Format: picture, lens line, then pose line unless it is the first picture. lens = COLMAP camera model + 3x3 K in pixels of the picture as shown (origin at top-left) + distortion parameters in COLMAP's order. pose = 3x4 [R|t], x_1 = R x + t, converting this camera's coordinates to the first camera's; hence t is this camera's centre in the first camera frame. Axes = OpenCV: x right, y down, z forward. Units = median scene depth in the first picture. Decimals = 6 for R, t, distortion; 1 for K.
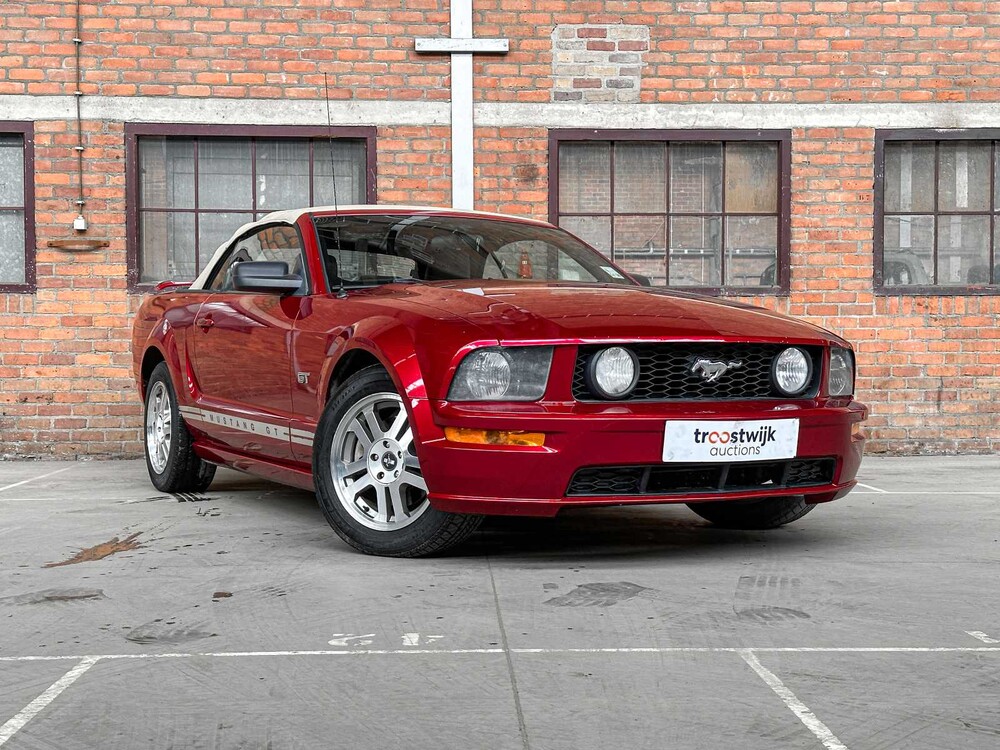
lens RADIAL K [[1469.8, 0, 515.6], [0, 1469.8, 378.5], [0, 0, 1]] dist [0.128113, 0.000000]
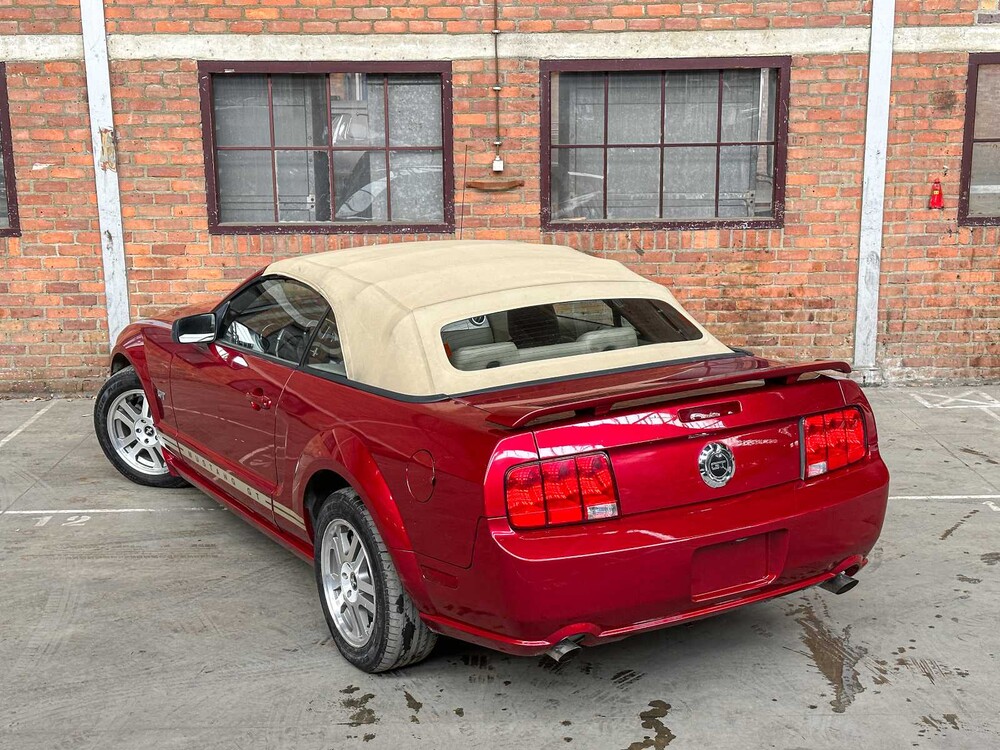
lens RADIAL K [[1397.3, 0, 506.2], [0, 1397.3, 379.2], [0, 0, 1]] dist [0.122651, 0.000000]
pose [[0.999589, -0.003375, -0.028455, -0.257115], [0.008973, 0.979966, 0.198964, -0.148687], [0.027214, -0.199138, 0.979594, 0.035014]]
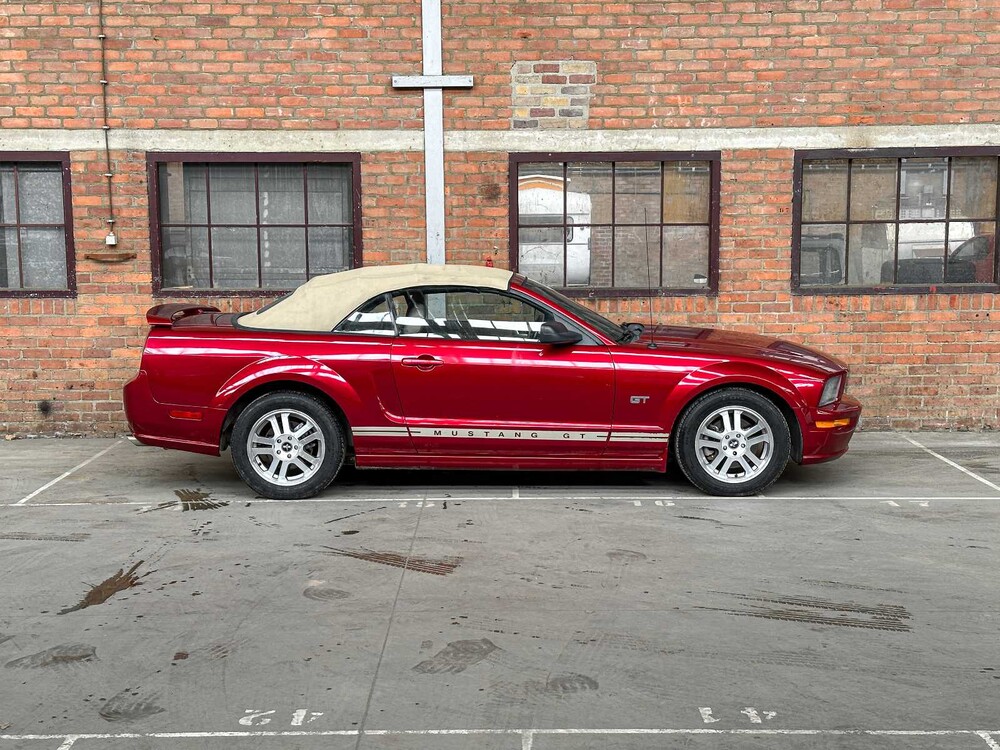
lens RADIAL K [[1397.3, 0, 503.6], [0, 1397.3, 384.1], [0, 0, 1]] dist [0.122651, 0.000000]
pose [[0.998951, 0.000592, -0.045795, 0.068798], [0.004135, 0.994666, 0.103063, -0.102735], [0.045612, -0.103144, 0.993620, -0.109826]]
